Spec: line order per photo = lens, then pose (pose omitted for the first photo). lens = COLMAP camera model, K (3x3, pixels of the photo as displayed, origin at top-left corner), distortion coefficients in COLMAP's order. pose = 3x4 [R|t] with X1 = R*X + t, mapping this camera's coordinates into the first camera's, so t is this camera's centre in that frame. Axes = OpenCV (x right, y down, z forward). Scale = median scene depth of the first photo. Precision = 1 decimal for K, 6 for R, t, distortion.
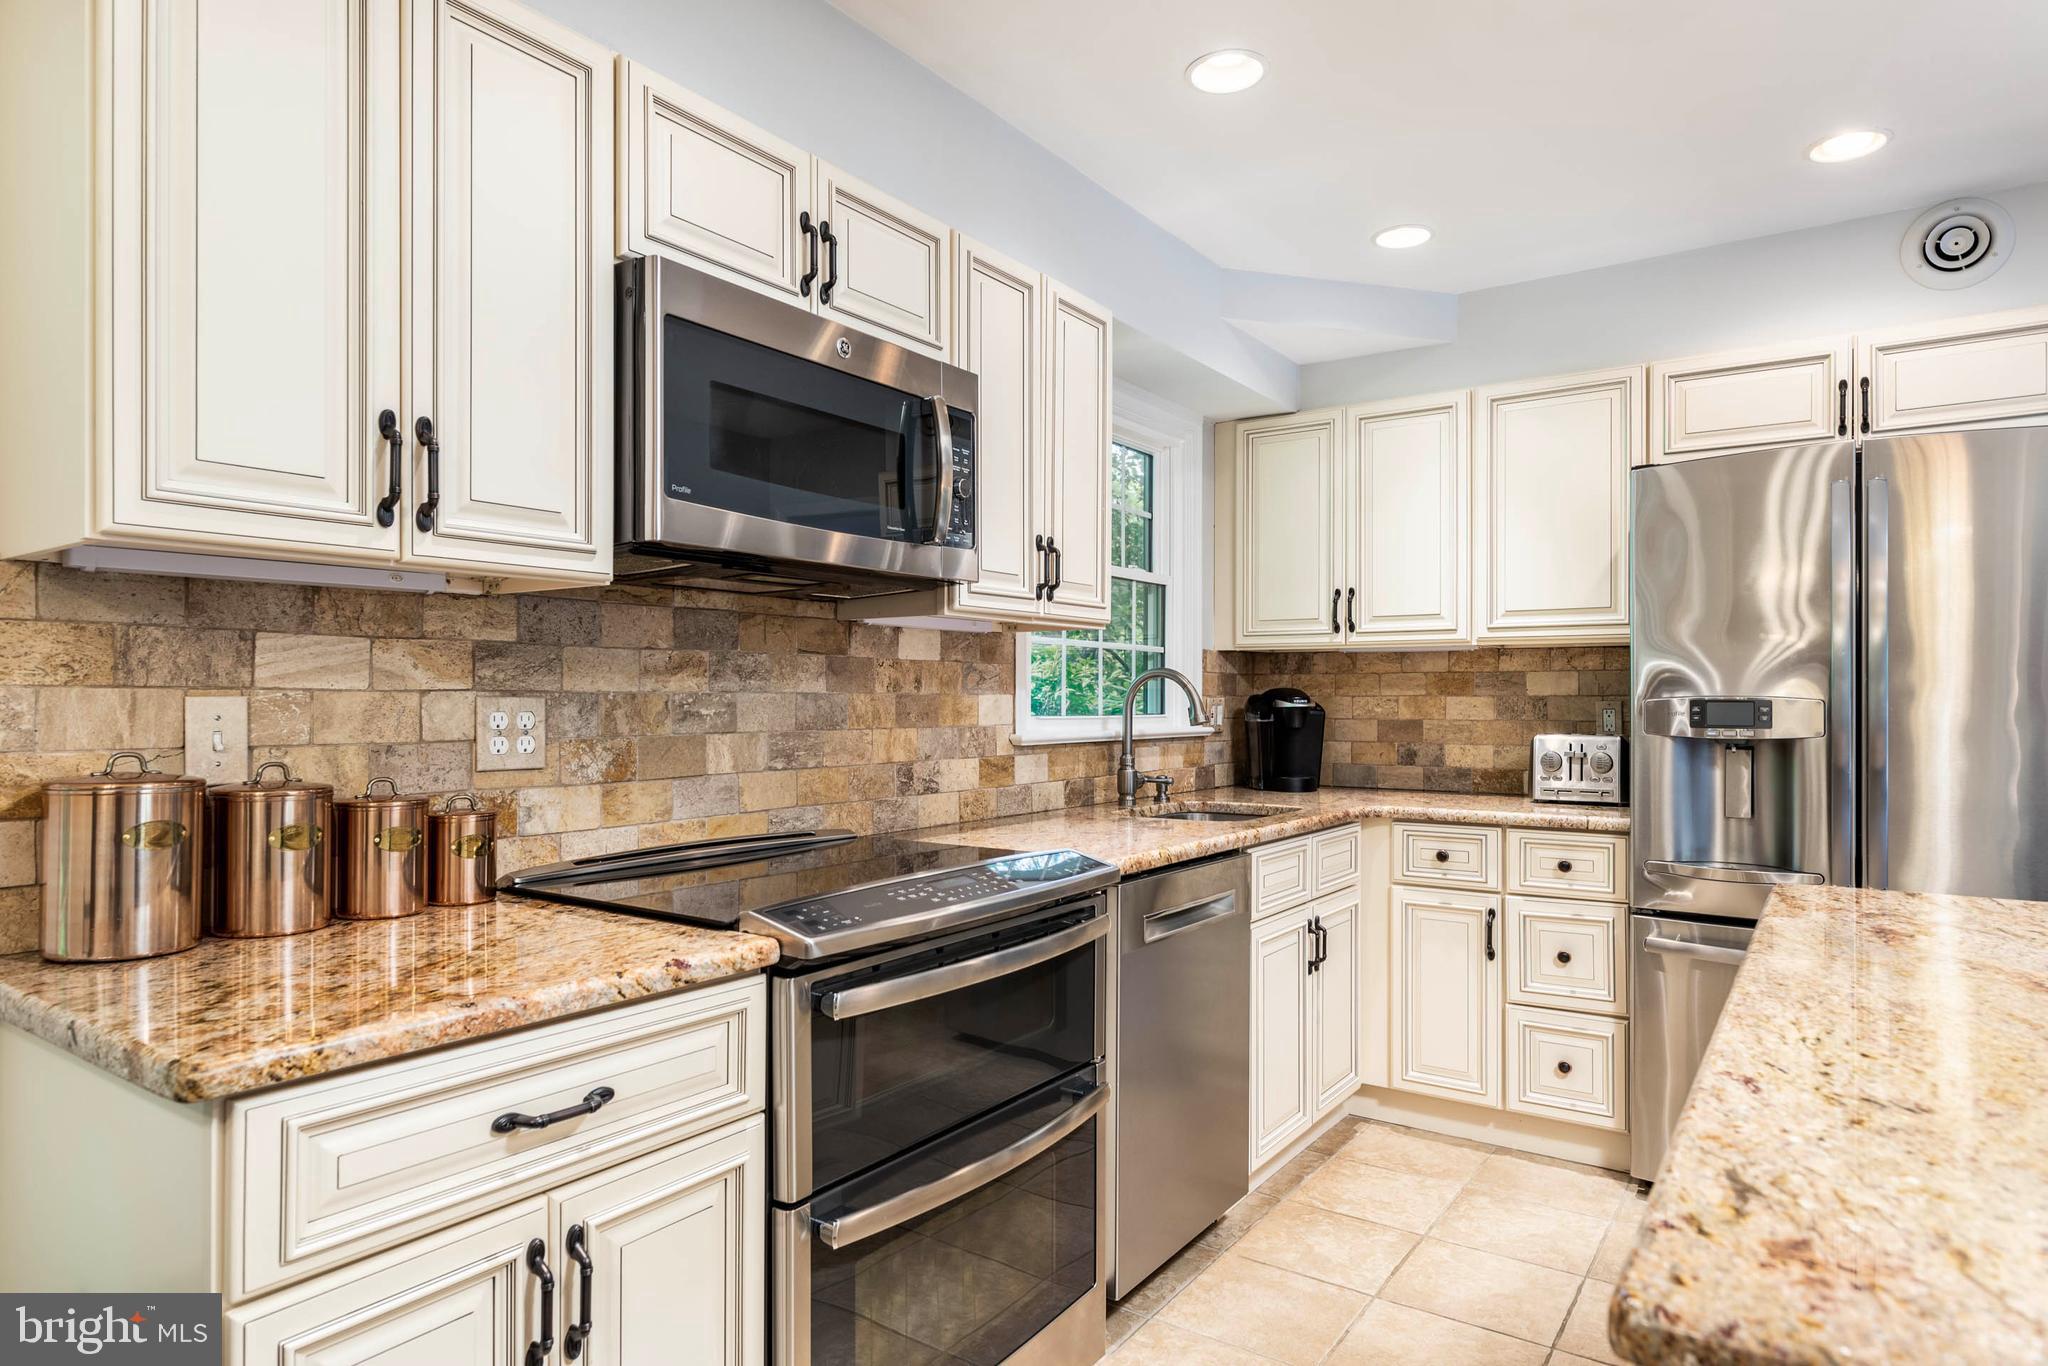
lens RADIAL K [[1212.6, 0, 1006.1], [0, 1212.6, 678.5], [0, 0, 1]] dist [-0.007814, 0.002694]
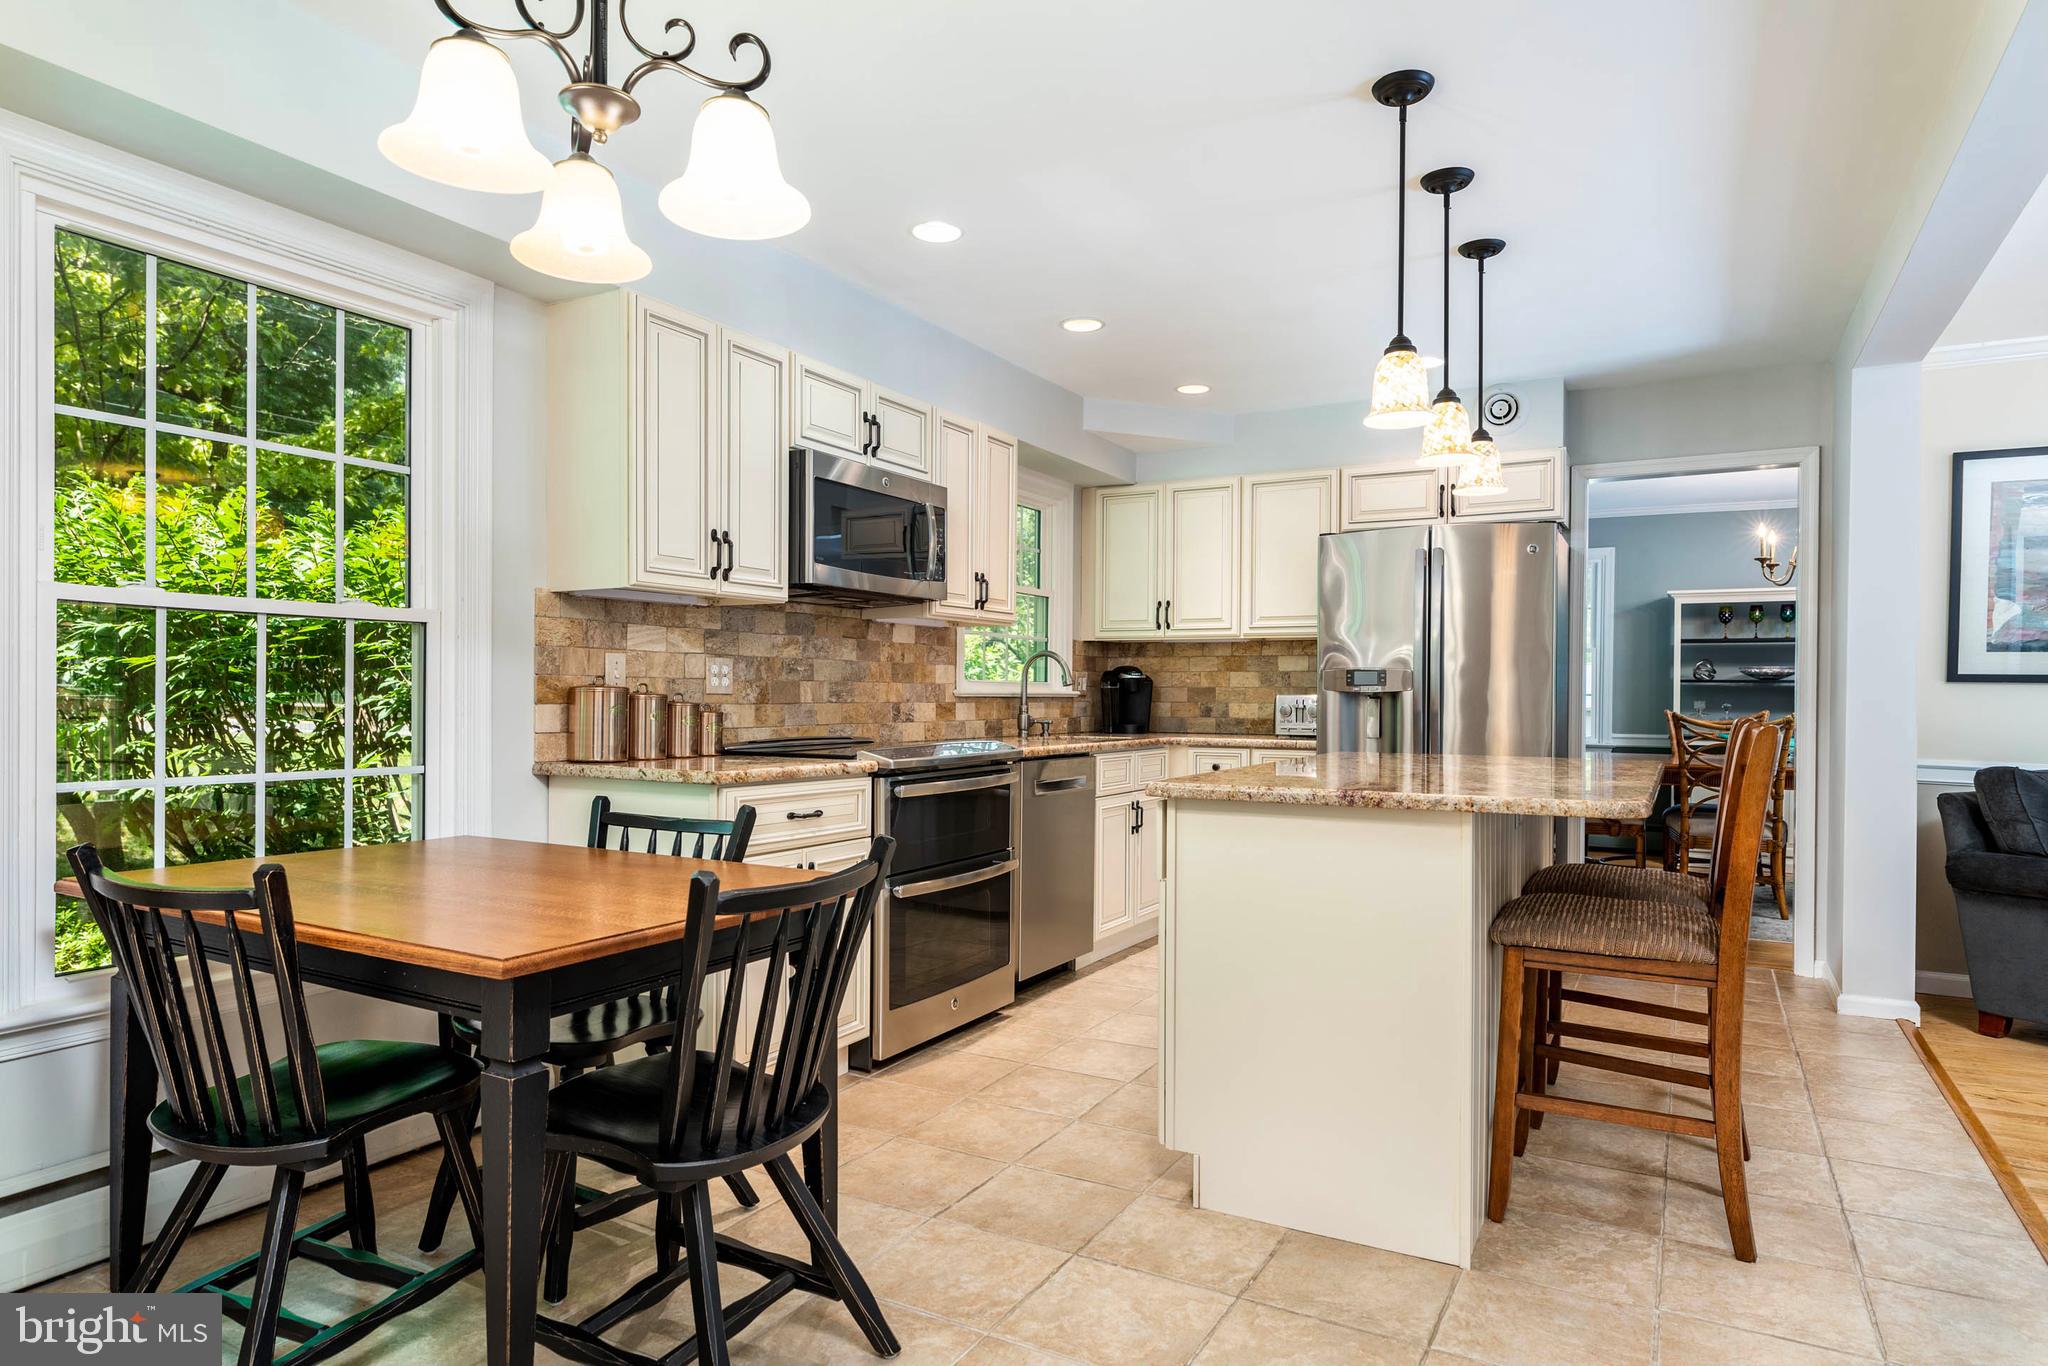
lens RADIAL K [[1212.6, 0, 1022.2], [0, 1212.6, 689.0], [0, 0, 1]] dist [-0.007814, 0.002694]
pose [[0.994371, 0.005513, 0.105814, -0.088590], [-0.006933, 0.999891, 0.013058, 0.026656], [-0.105730, -0.013718, 0.994300, -0.729259]]
